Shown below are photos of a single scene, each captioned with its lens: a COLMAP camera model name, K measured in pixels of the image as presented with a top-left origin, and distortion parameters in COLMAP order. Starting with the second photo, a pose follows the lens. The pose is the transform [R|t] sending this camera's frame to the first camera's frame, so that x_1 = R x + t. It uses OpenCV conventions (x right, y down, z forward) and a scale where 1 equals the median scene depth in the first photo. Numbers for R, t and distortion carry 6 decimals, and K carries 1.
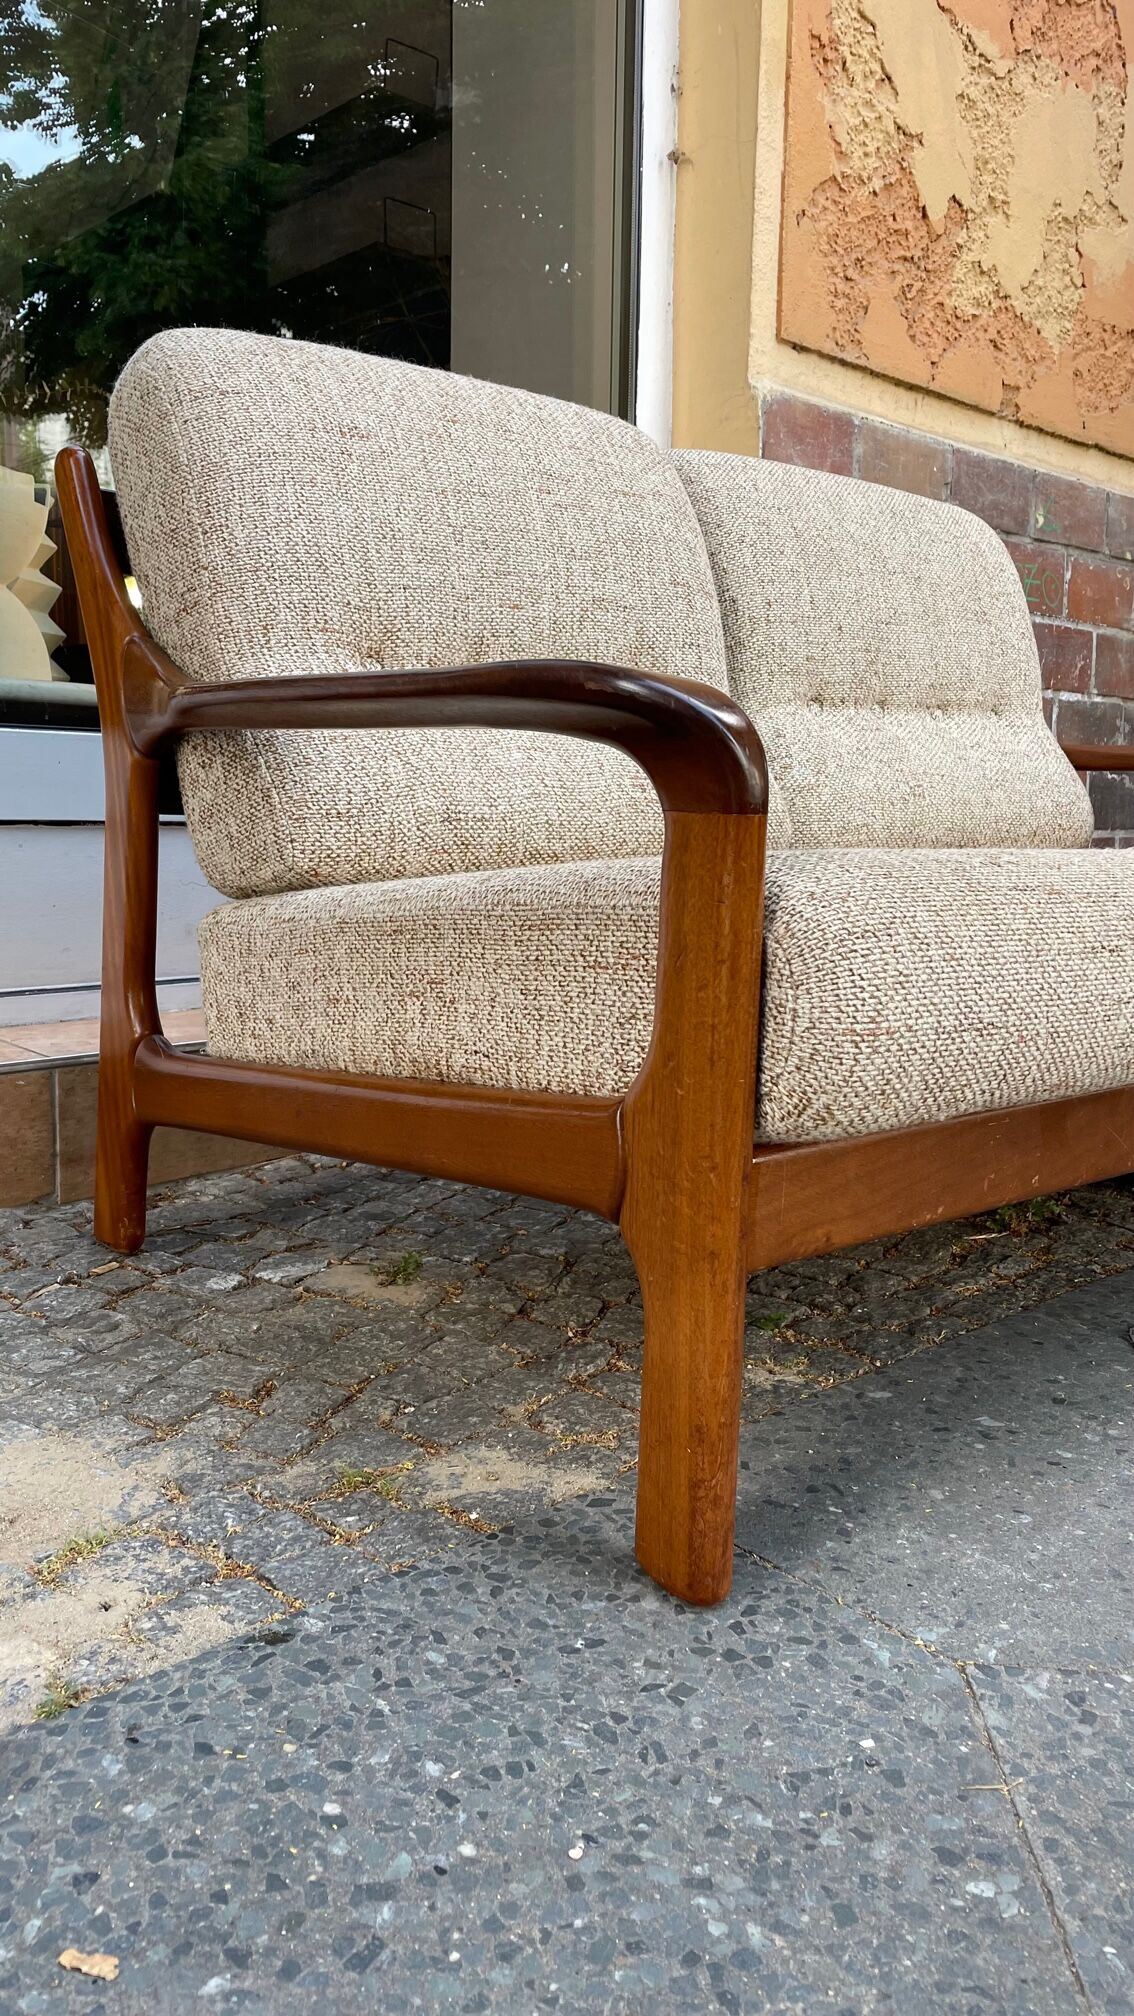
lens RADIAL K [[1529.8, 0, 560.2], [0, 1529.8, 1015.2], [0, 0, 1]] dist [0.085342, -0.117922]
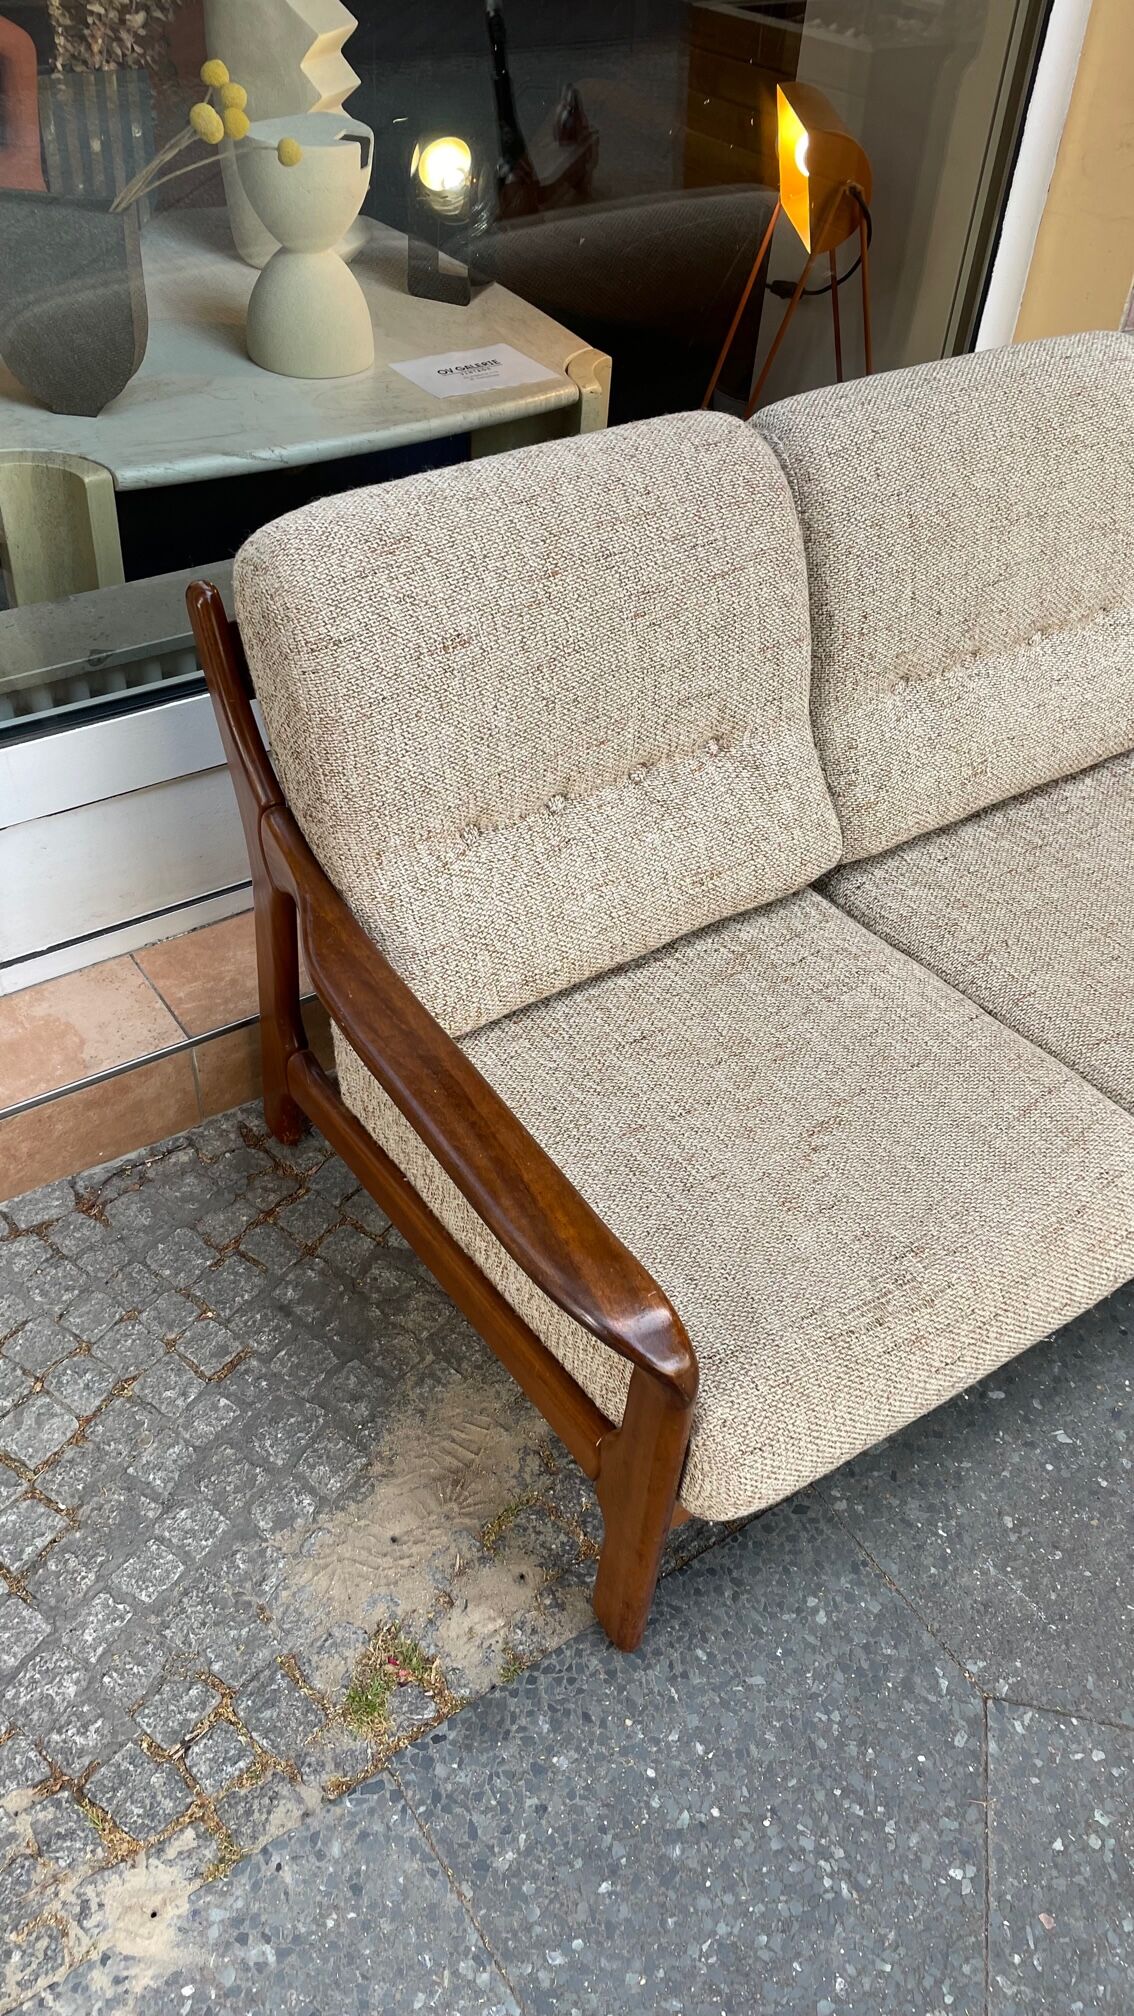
lens RADIAL K [[1529.8, 0, 567.5], [0, 1529.8, 1022.9], [0, 0, 1]] dist [0.085342, -0.117922]
pose [[0.987724, 0.133934, -0.080391, -0.127149], [-0.064565, 0.818660, 0.570637, -0.838461], [0.142240, -0.558441, 0.817258, -0.083931]]
